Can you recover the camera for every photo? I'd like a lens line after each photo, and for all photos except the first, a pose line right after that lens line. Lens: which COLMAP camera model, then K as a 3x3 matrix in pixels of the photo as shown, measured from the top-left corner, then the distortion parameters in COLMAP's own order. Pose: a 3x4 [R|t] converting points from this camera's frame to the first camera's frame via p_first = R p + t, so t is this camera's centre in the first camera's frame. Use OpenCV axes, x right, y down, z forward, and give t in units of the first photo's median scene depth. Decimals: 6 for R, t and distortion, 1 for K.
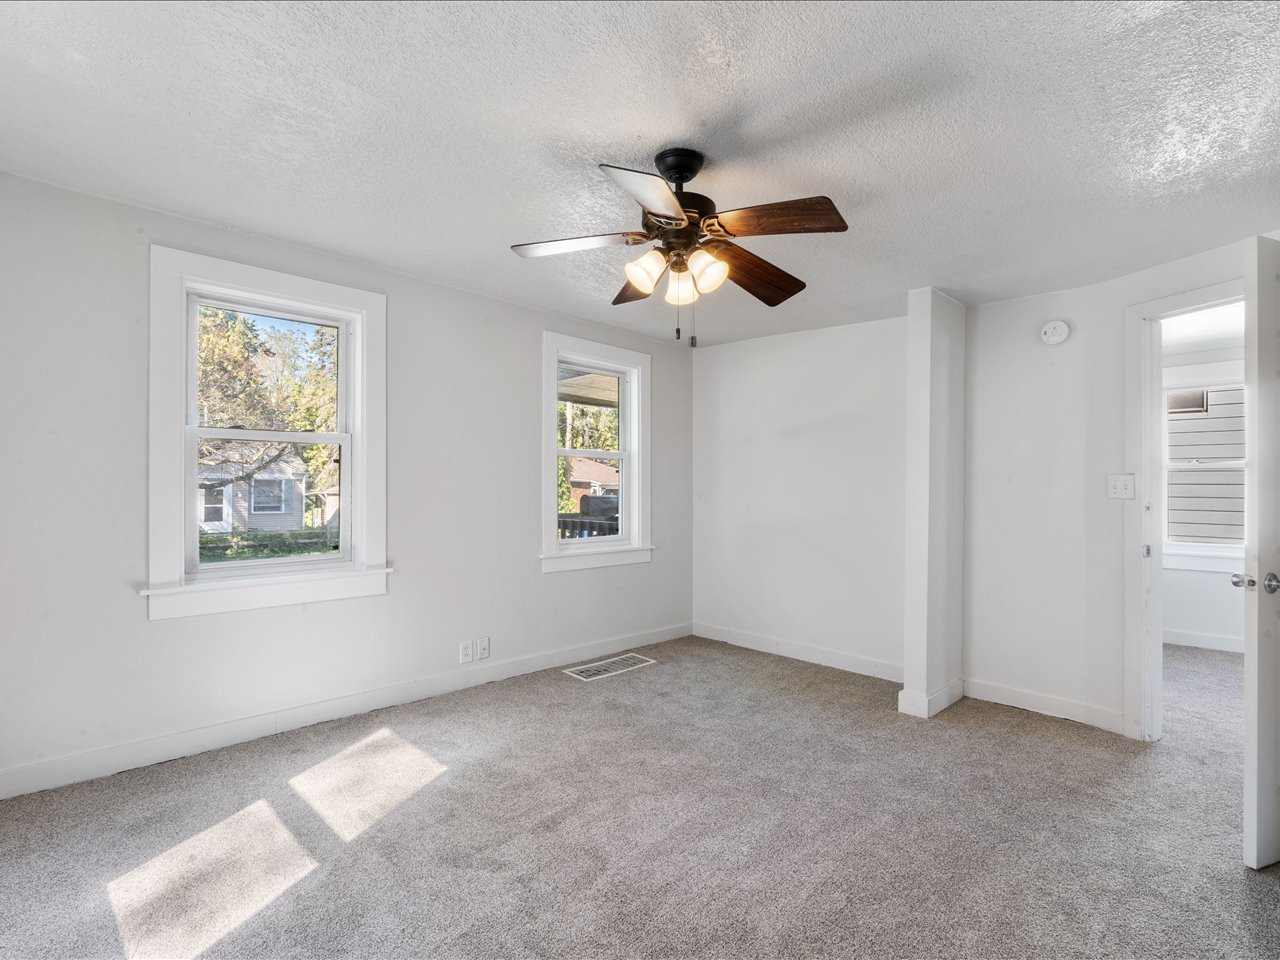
lens RADIAL K [[626.3, 0, 643.8], [0, 626.3, 482.8], [0, 0, 1]] dist [-0.007281, 0.000964]
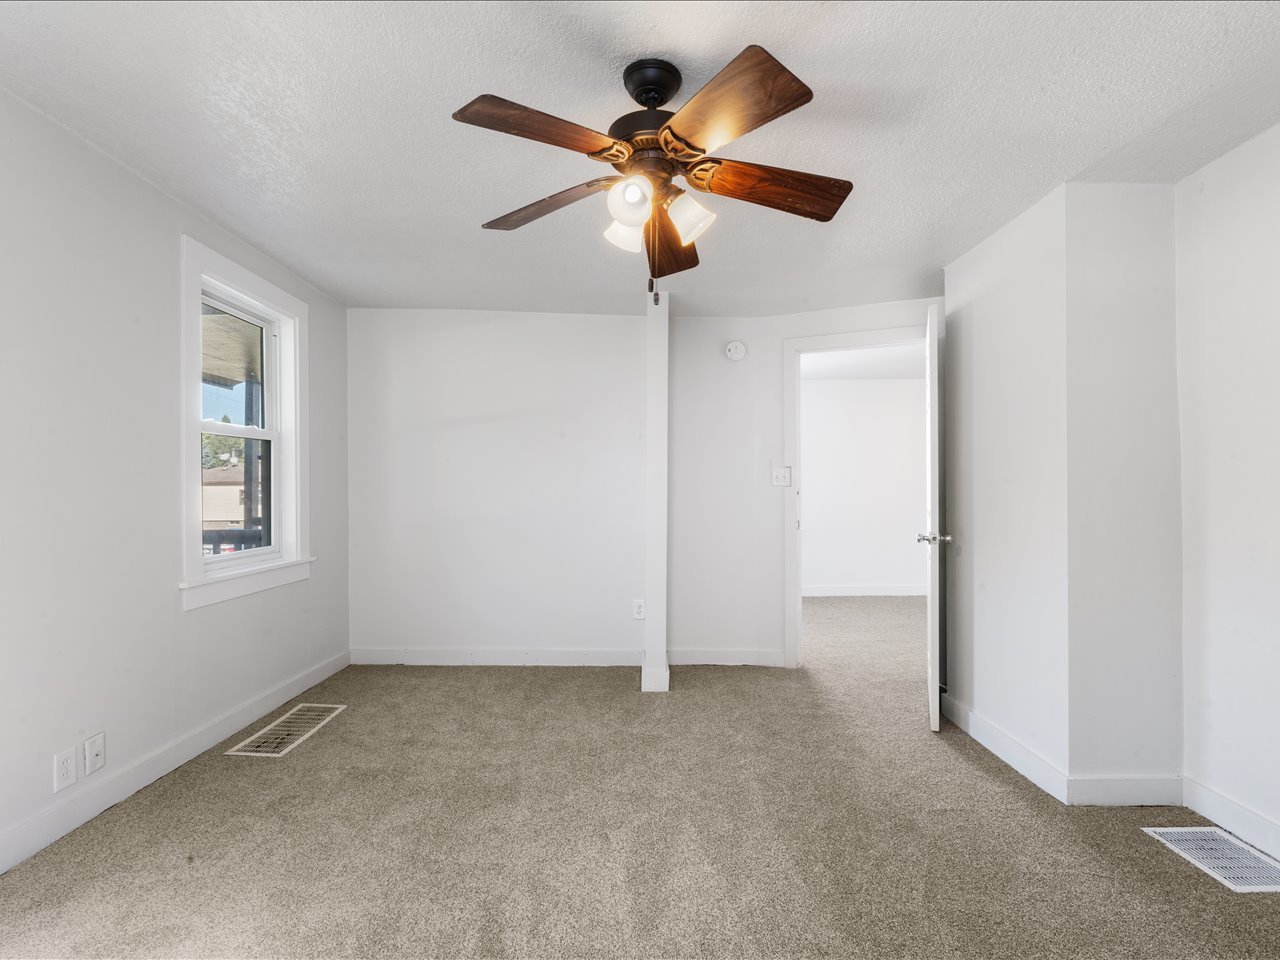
lens RADIAL K [[626.3, 0, 640.4], [0, 626.3, 482.6], [0, 0, 1]] dist [-0.007281, 0.000964]
pose [[0.710886, -0.002487, 0.703302, -0.318058], [0.001549, 0.999997, 0.001970, 0.013156], [-0.703305, -0.000311, 0.710888, 0.246037]]
